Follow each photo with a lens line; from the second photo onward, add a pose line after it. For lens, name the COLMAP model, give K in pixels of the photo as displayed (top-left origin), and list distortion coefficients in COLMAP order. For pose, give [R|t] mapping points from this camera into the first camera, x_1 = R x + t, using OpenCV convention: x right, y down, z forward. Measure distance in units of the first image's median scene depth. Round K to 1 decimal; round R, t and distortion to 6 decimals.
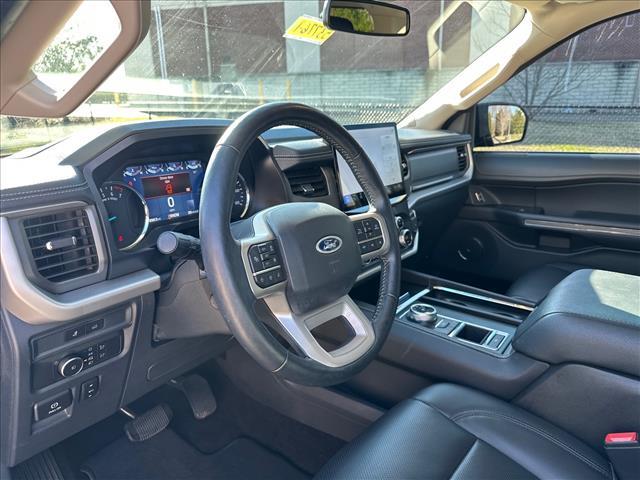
lens RADIAL K [[467.3, 0, 319.3], [0, 467.3, 237.4], [0, 0, 1]] dist [0.013460, -0.014764]
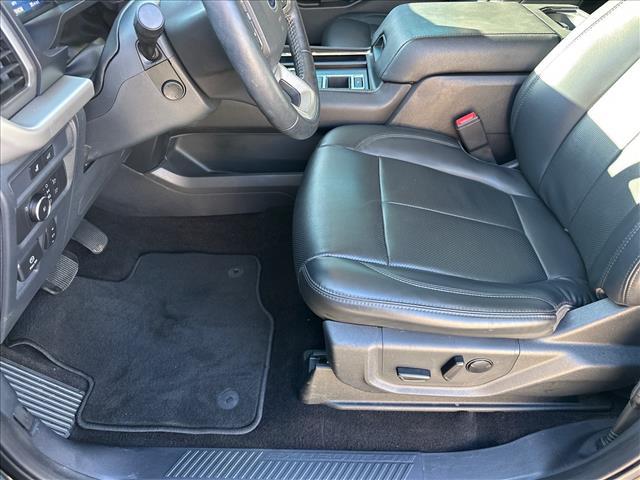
lens RADIAL K [[467.3, 0, 323.5], [0, 467.3, 237.0], [0, 0, 1]] dist [0.013460, -0.014764]
pose [[0.809066, -0.386880, 0.442421, -0.374339], [0.176913, 0.878180, 0.444411, 0.024385], [-0.560459, -0.281288, 0.778950, 0.024932]]
